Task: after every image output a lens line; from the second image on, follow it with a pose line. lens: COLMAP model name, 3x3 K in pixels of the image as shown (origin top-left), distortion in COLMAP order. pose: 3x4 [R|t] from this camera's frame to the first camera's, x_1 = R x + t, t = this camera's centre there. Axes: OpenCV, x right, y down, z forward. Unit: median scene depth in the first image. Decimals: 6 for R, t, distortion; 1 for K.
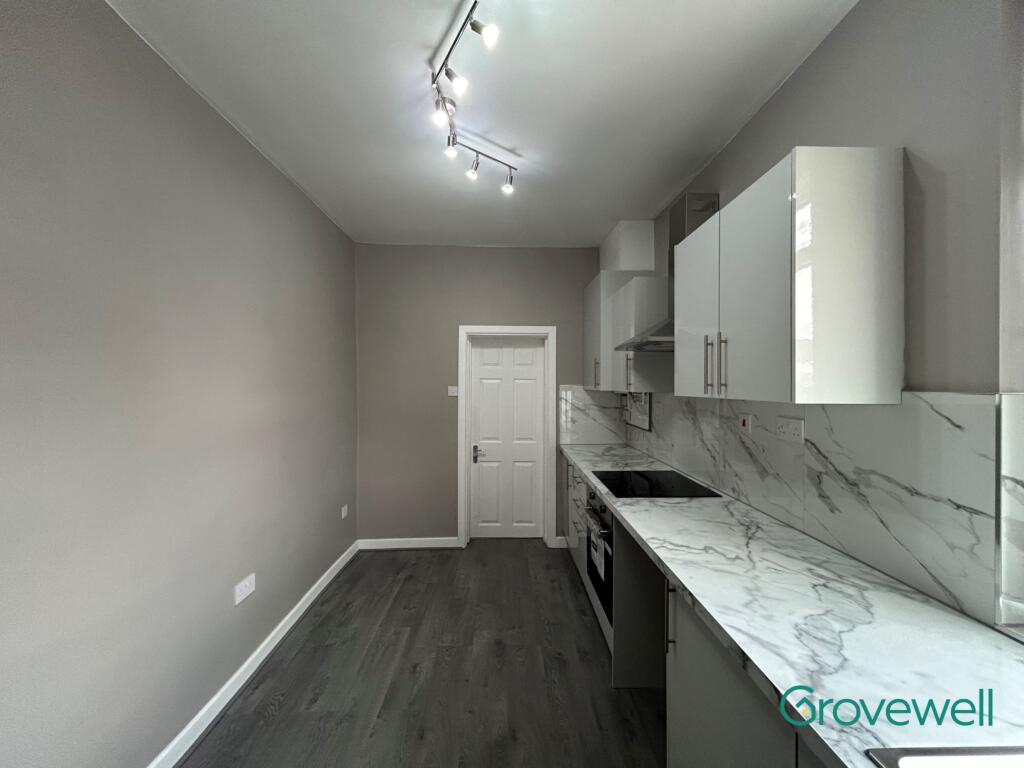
lens RADIAL K [[415.8, 0, 513.4], [0, 415.8, 383.2], [0, 0, 1]] dist [-0.006957, 0.001871]
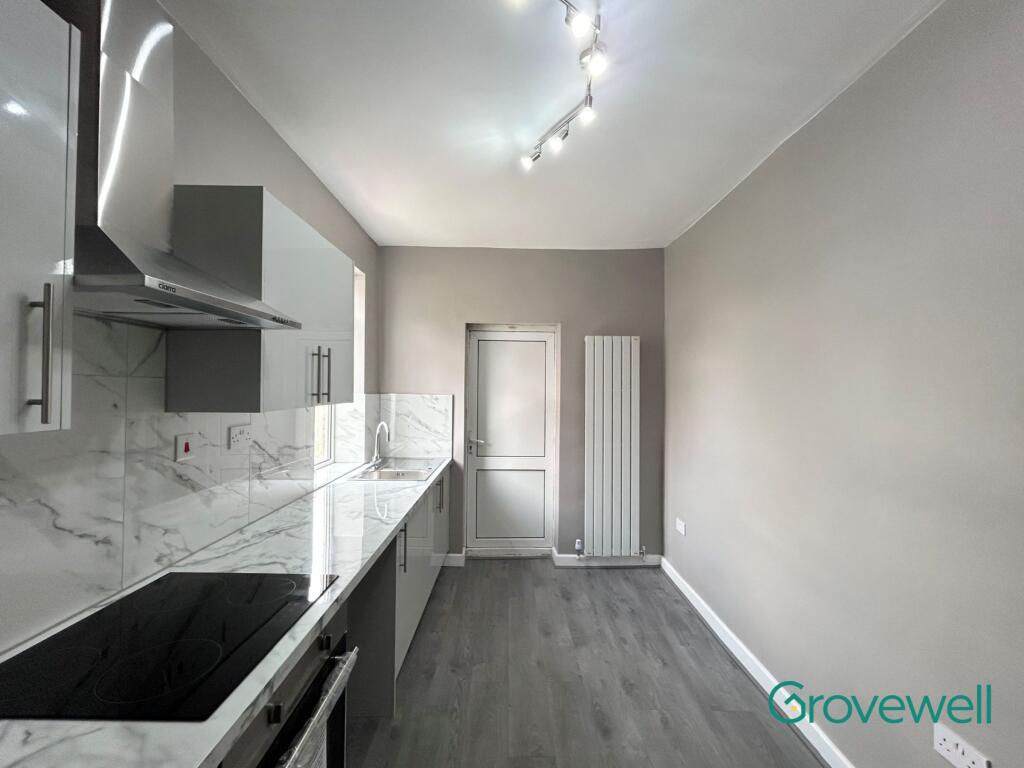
lens RADIAL K [[415.8, 0, 512.1], [0, 415.8, 385.0], [0, 0, 1]] dist [-0.006957, 0.001871]
pose [[-0.999731, -0.016805, 0.016008, -0.024417], [-0.016925, 0.999829, -0.007415, -0.019847], [-0.015881, -0.007684, -0.999844, 2.009524]]
